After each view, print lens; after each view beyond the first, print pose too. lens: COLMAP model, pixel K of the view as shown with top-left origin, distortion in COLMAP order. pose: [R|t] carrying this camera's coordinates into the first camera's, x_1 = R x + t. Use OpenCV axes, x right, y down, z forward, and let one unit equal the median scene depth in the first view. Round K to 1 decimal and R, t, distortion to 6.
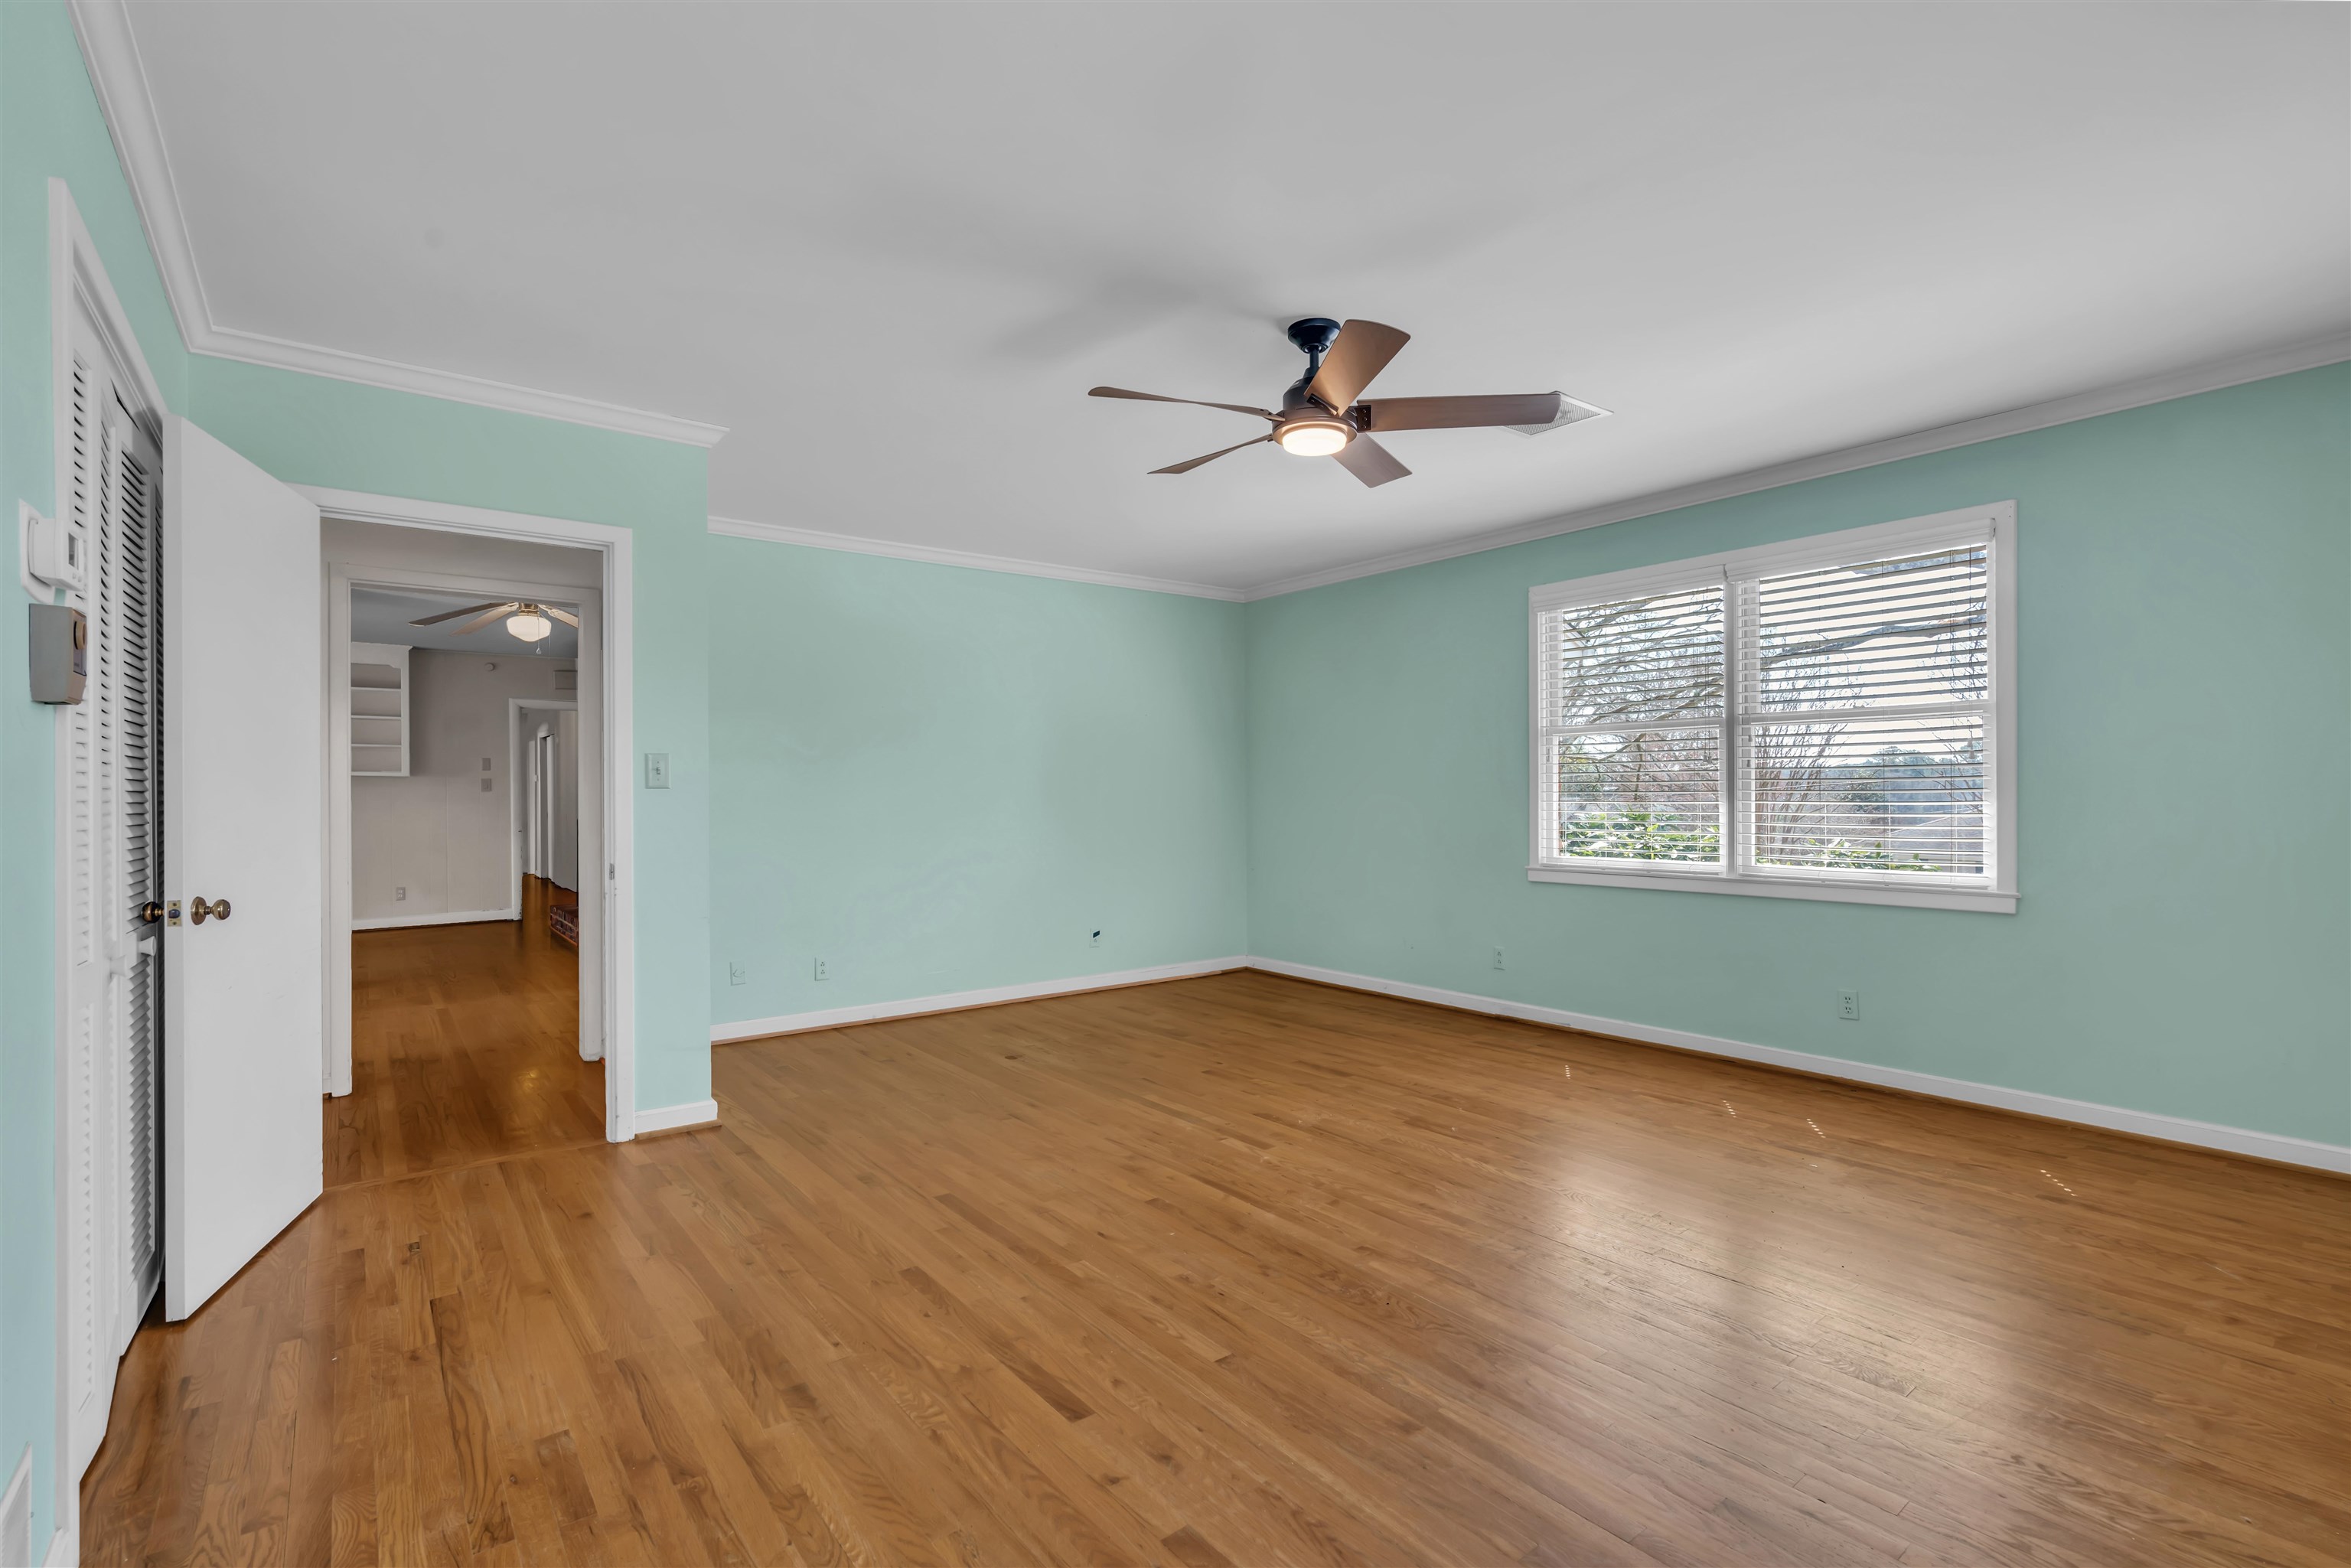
lens RADIAL K [[1068.2, 0, 1165.3], [0, 1068.2, 790.2], [0, 0, 1]] dist [-0.027231, 0.020251]
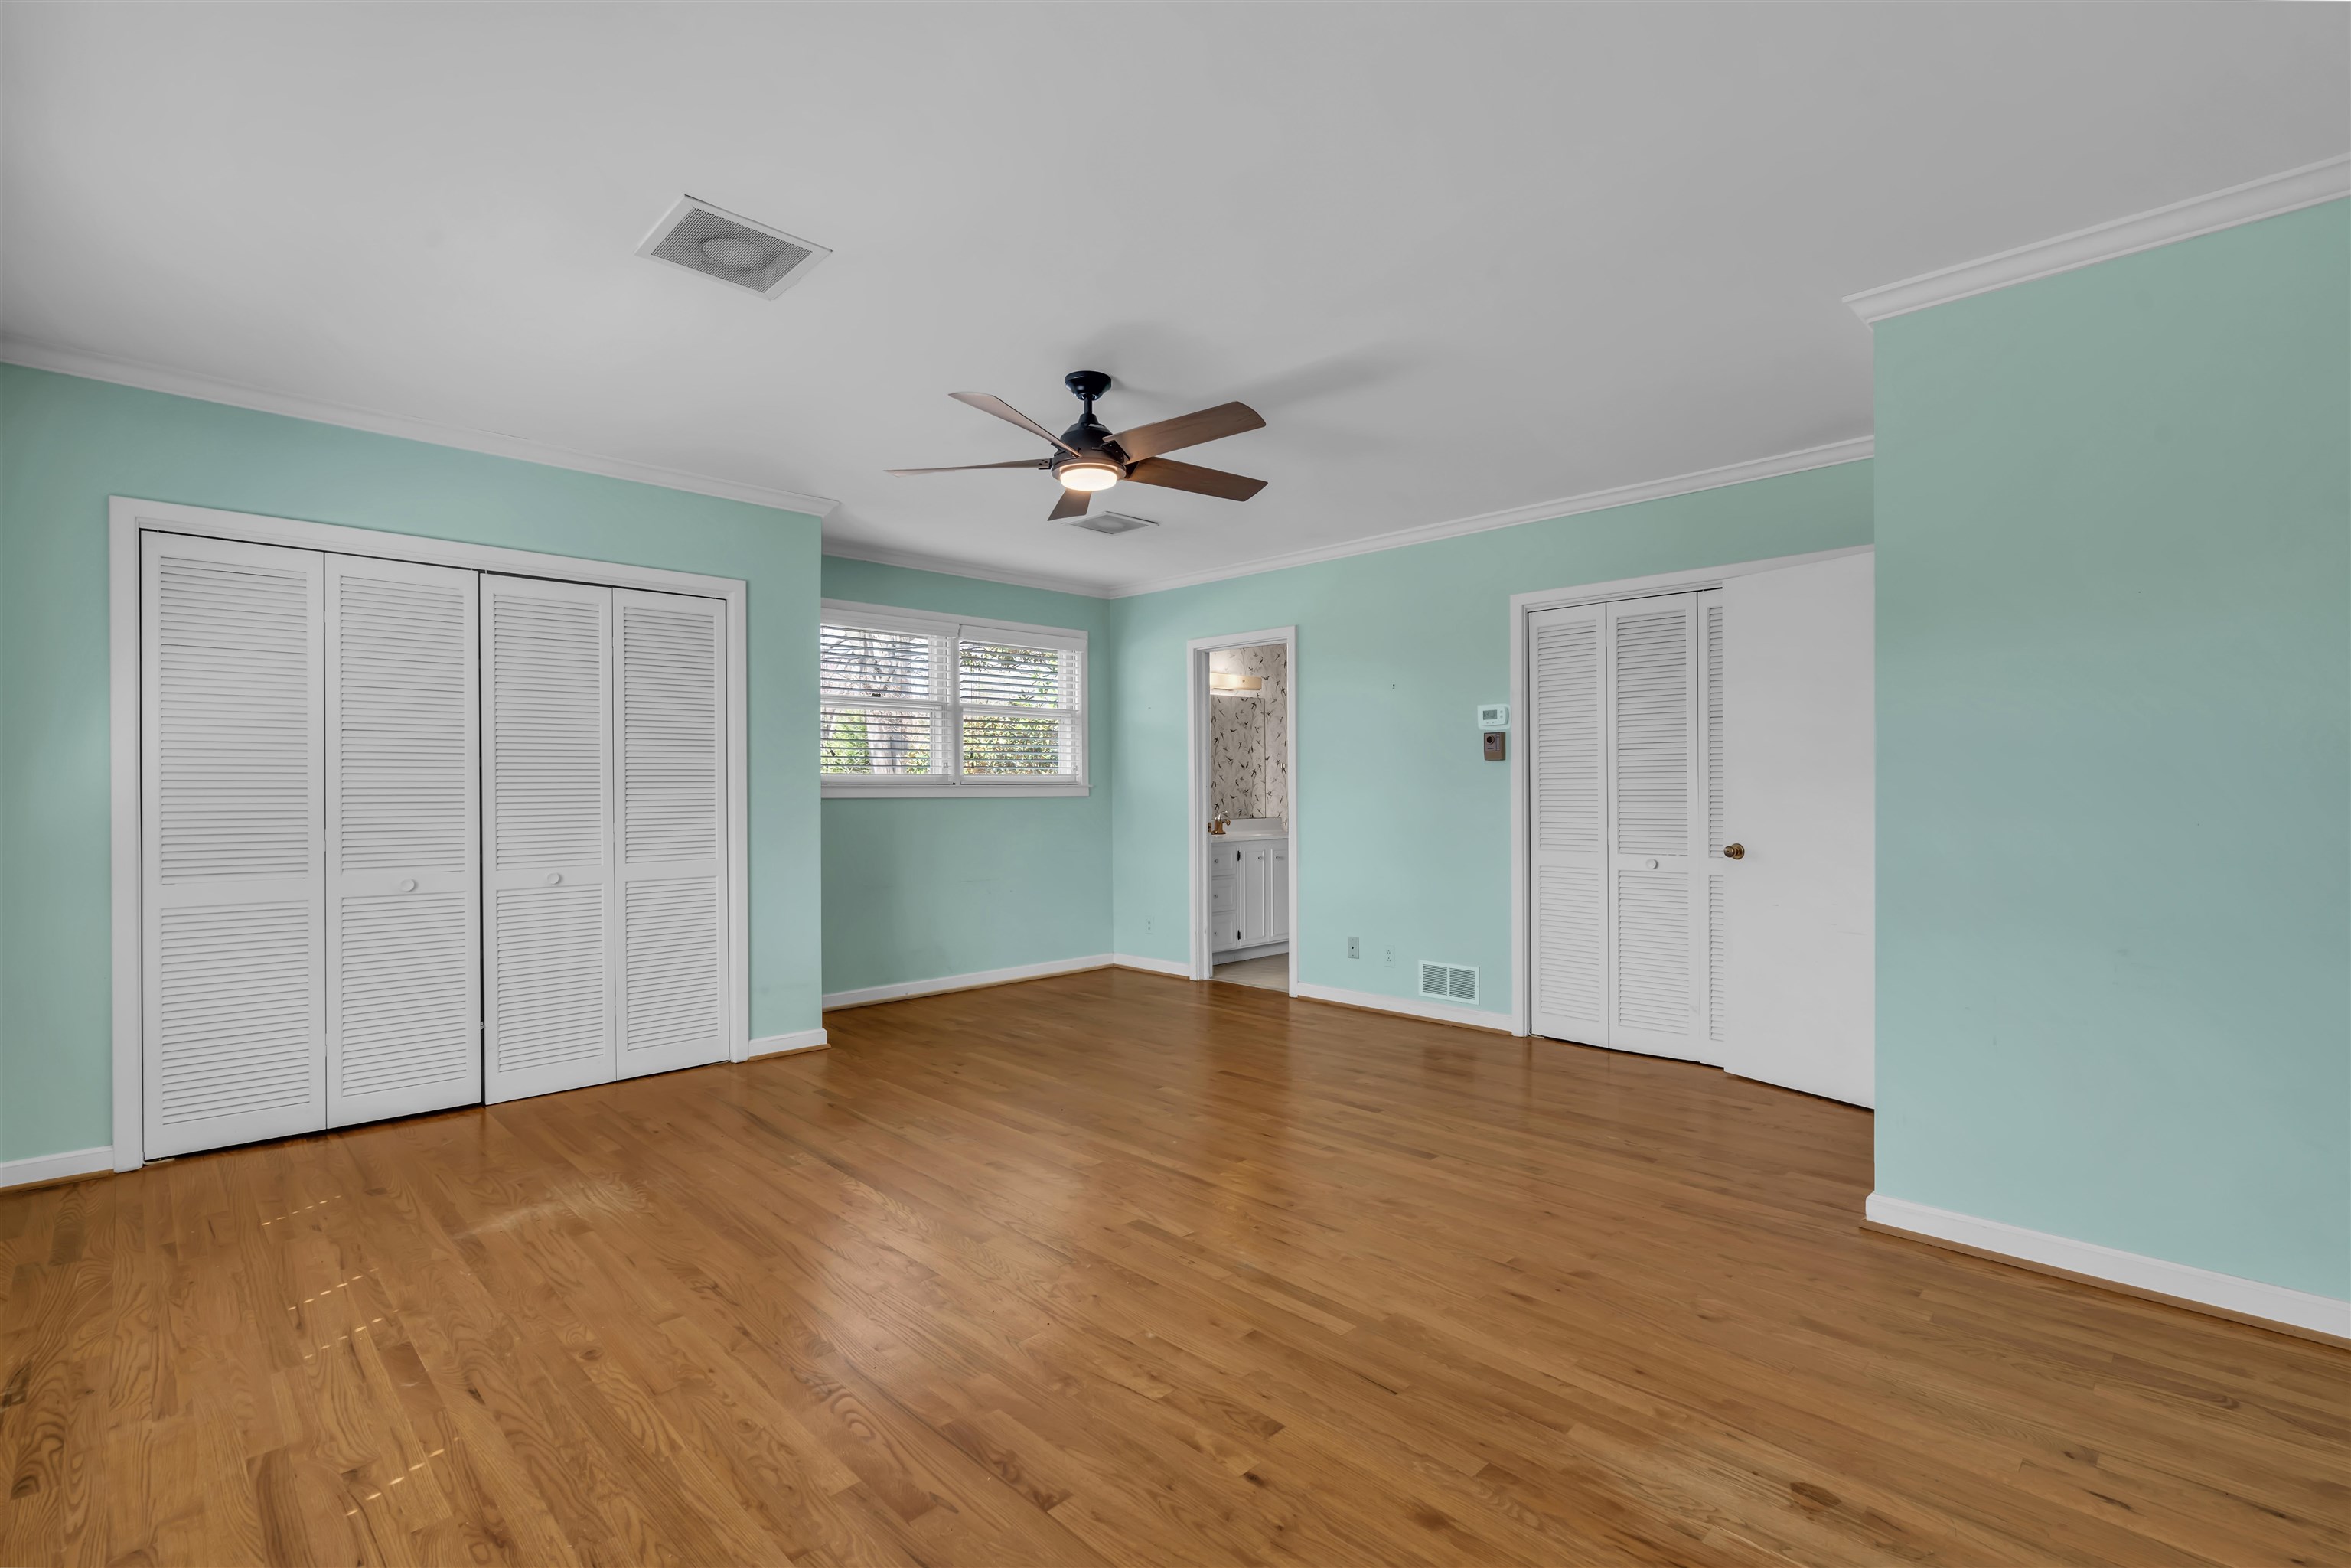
lens RADIAL K [[1080.6, 0, 1167.8], [0, 1080.6, 784.4], [0, 0, 1]] dist [-0.003704, 0.000506]
pose [[-0.992664, 0.009769, -0.120513, 0.163366], [0.010435, 0.999934, -0.004893, 0.002075], [0.120457, -0.006115, -0.992700, 1.782306]]
